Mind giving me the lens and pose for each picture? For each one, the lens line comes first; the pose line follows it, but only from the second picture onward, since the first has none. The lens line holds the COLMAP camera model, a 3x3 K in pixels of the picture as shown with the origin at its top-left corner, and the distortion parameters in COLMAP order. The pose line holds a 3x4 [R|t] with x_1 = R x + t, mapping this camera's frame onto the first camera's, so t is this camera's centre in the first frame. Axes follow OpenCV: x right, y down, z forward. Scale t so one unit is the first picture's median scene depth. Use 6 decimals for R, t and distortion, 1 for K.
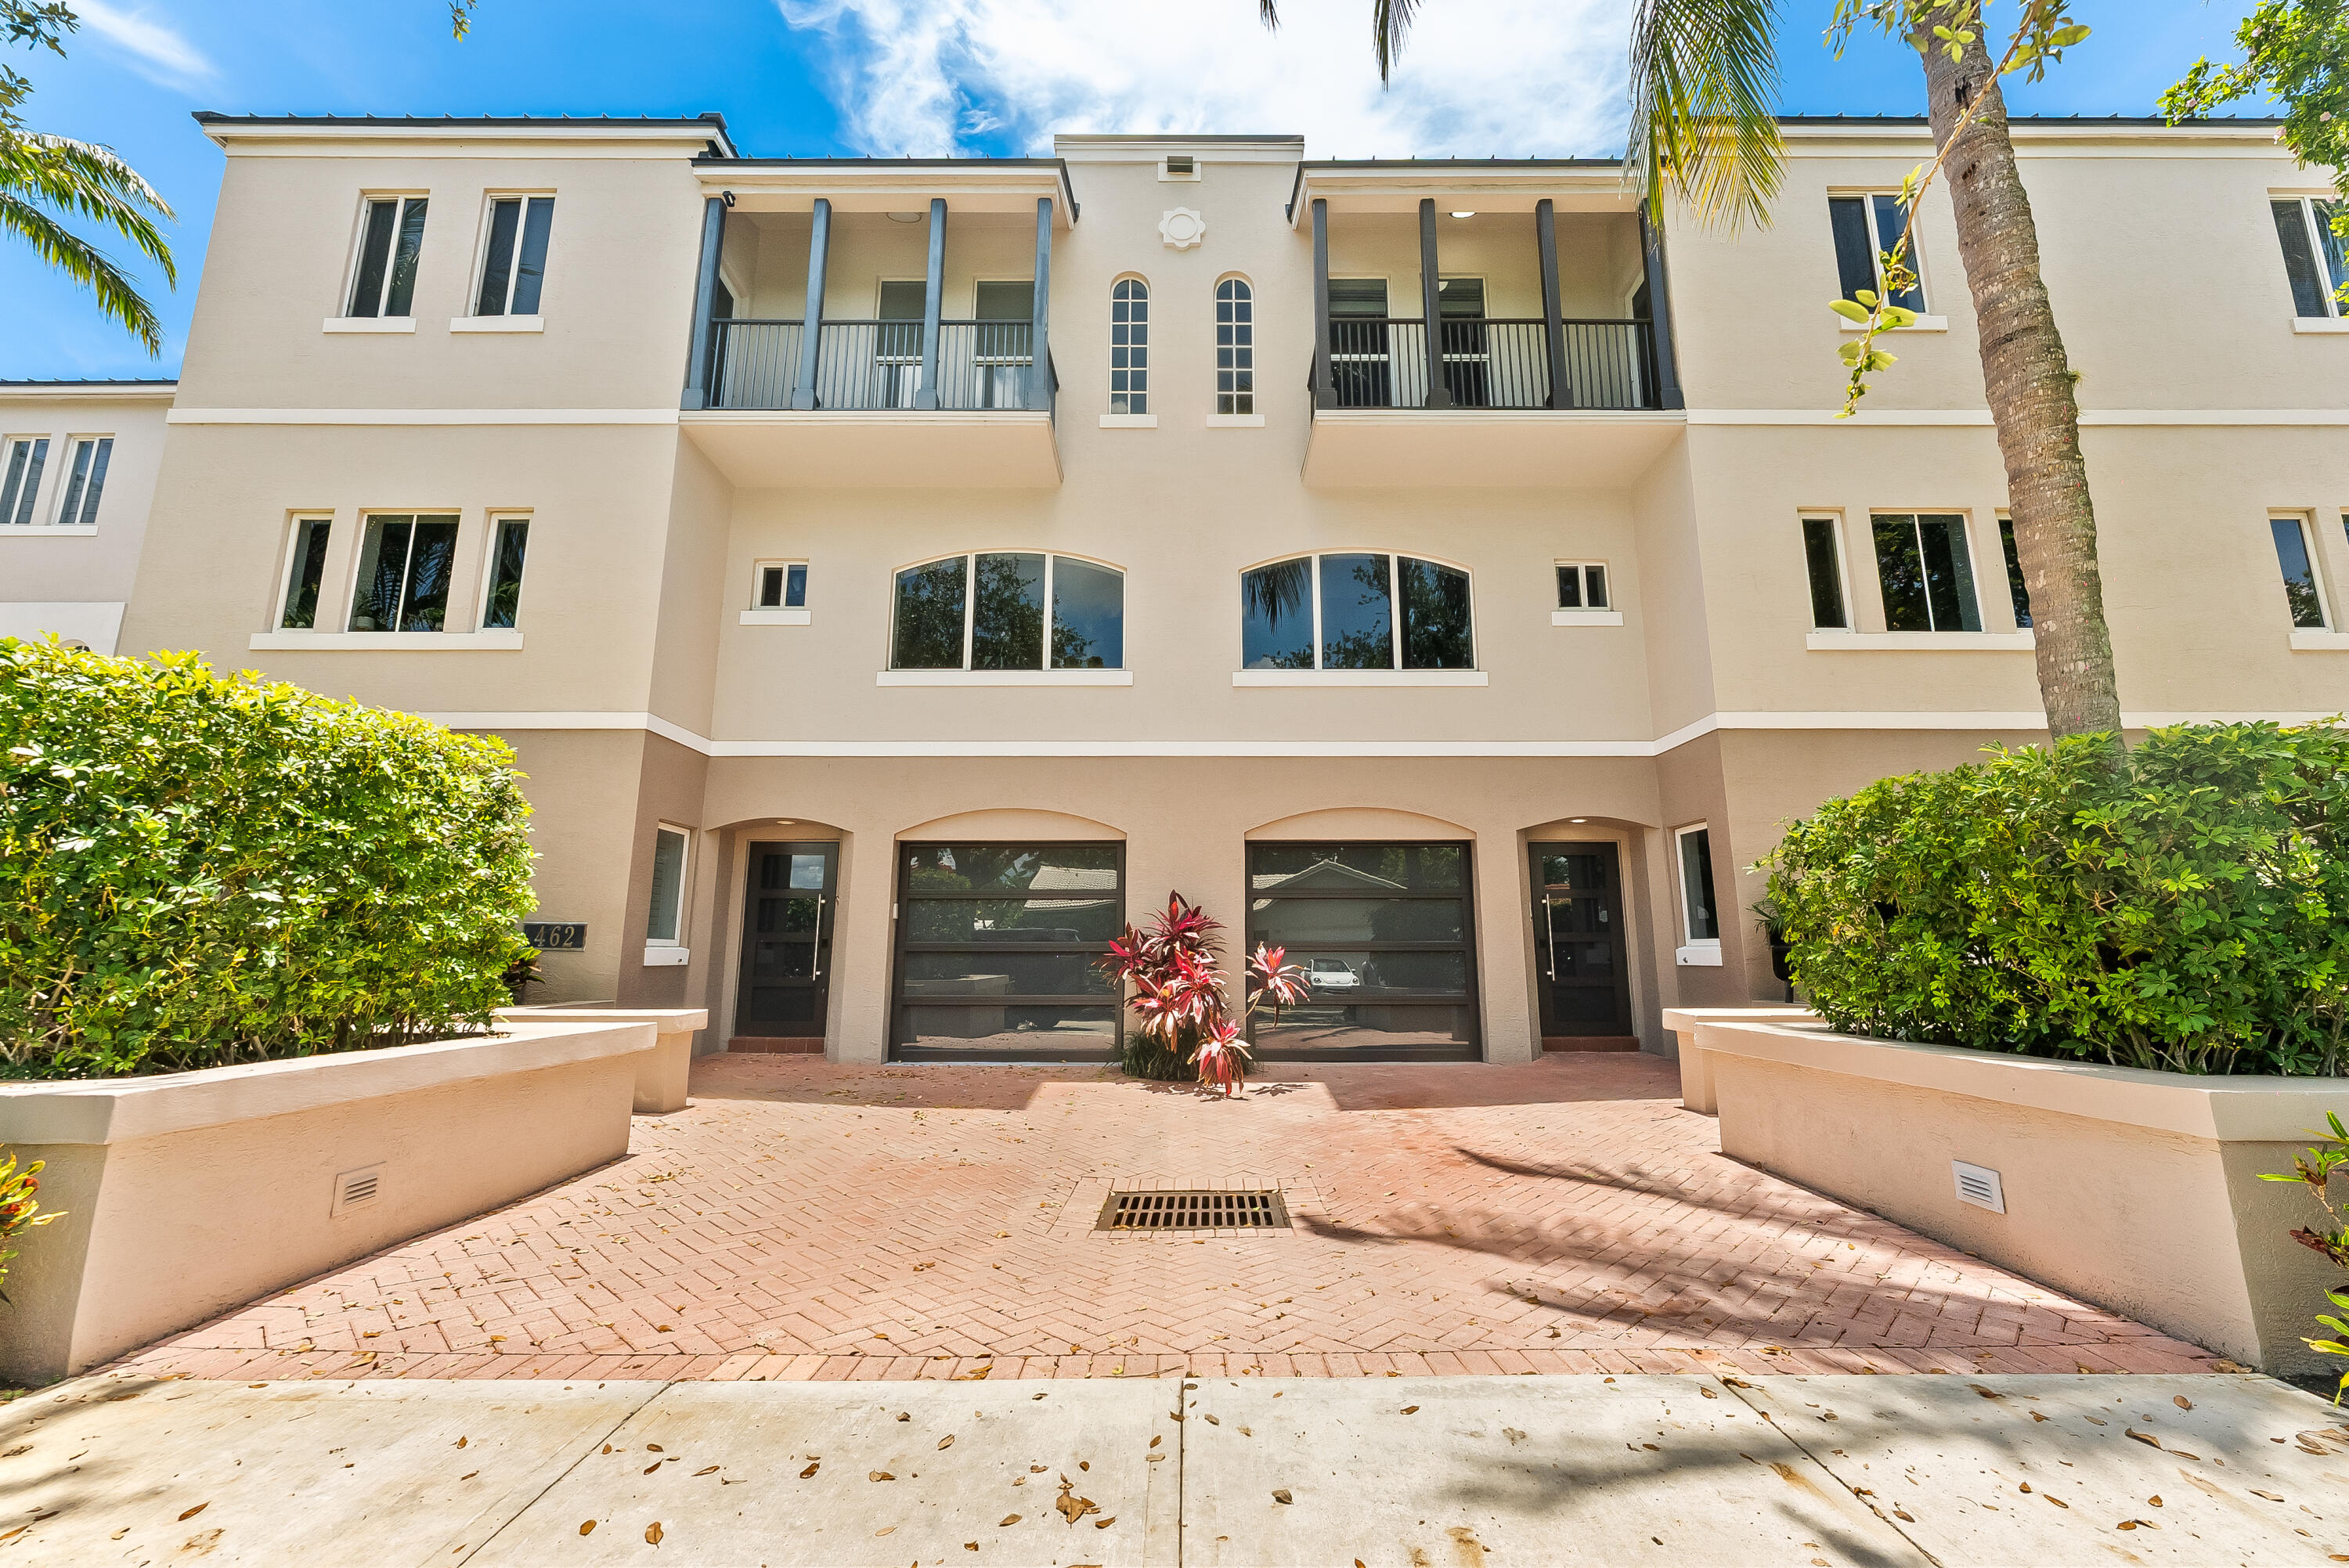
lens RADIAL K [[943.8, 0, 1184.5], [0, 943.8, 780.7], [0, 0, 1]] dist [-0.001943, -0.000035]
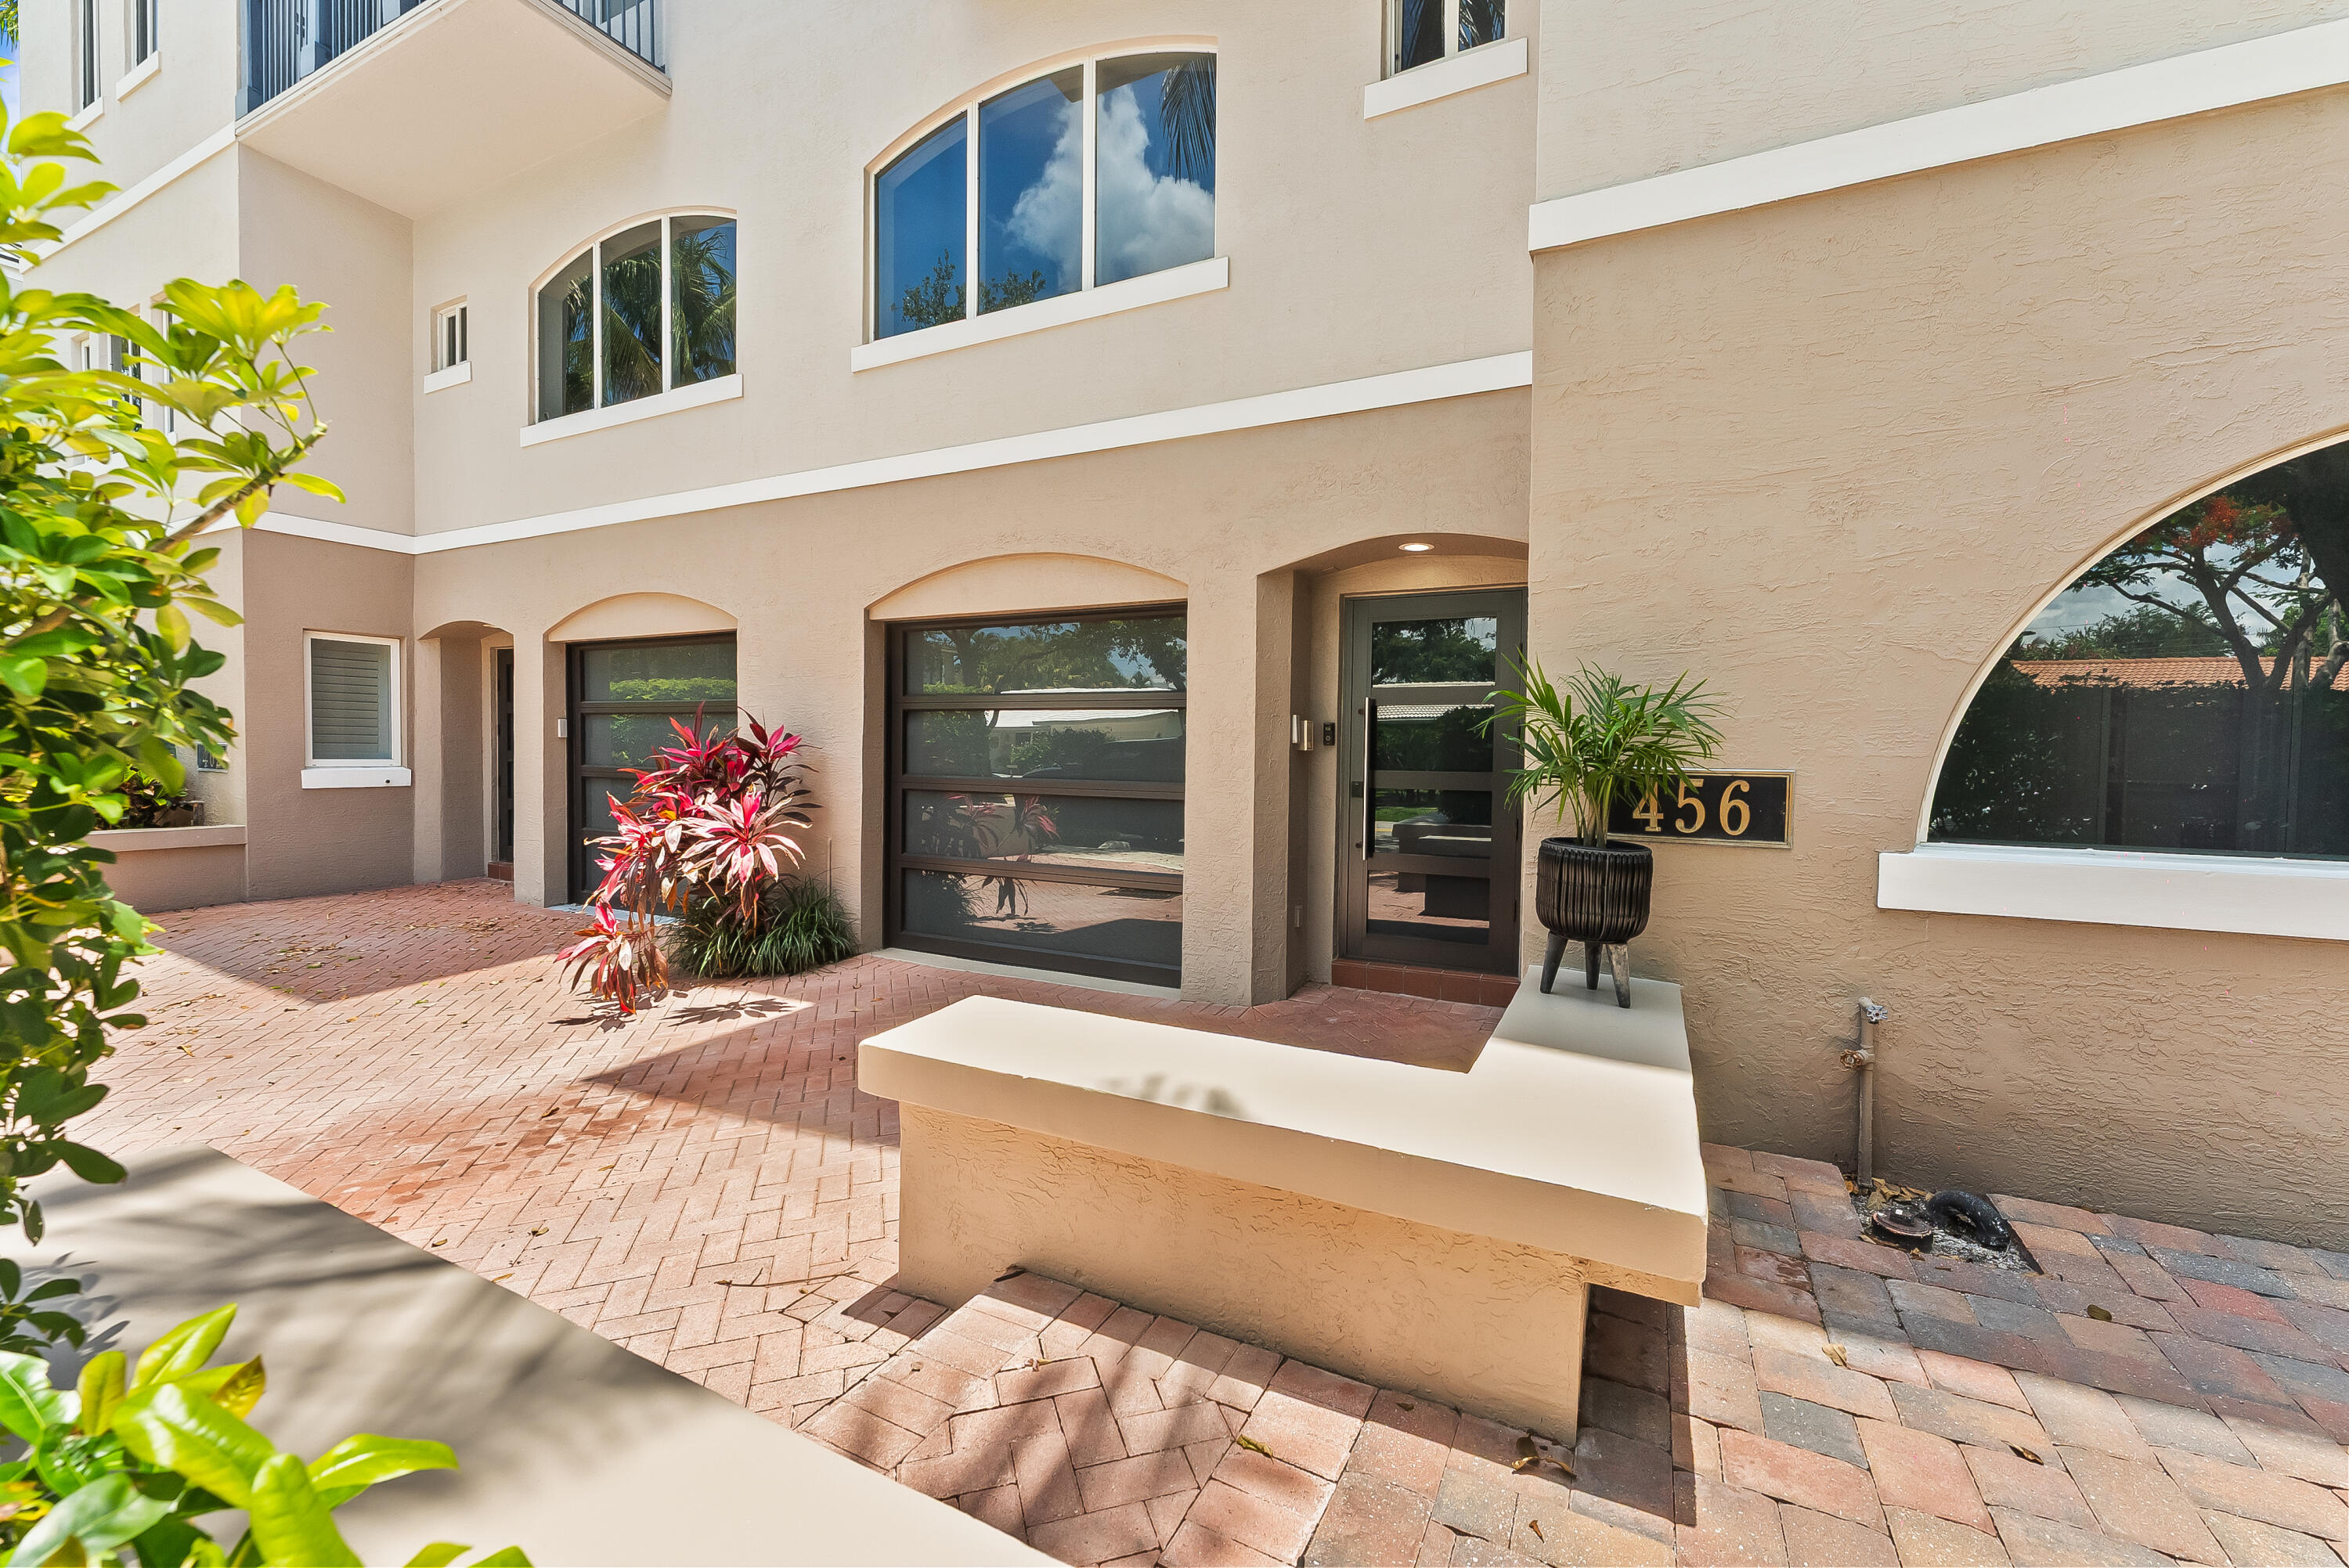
lens RADIAL K [[943.8, 0, 1184.5], [0, 943.8, 780.7], [0, 0, 1]] dist [-0.001943, -0.000035]
pose [[0.892492, 0.027521, -0.450223, 0.649647], [0.066589, 0.979162, 0.191855, 0.071989], [0.446121, -0.201209, 0.872061, 0.608407]]
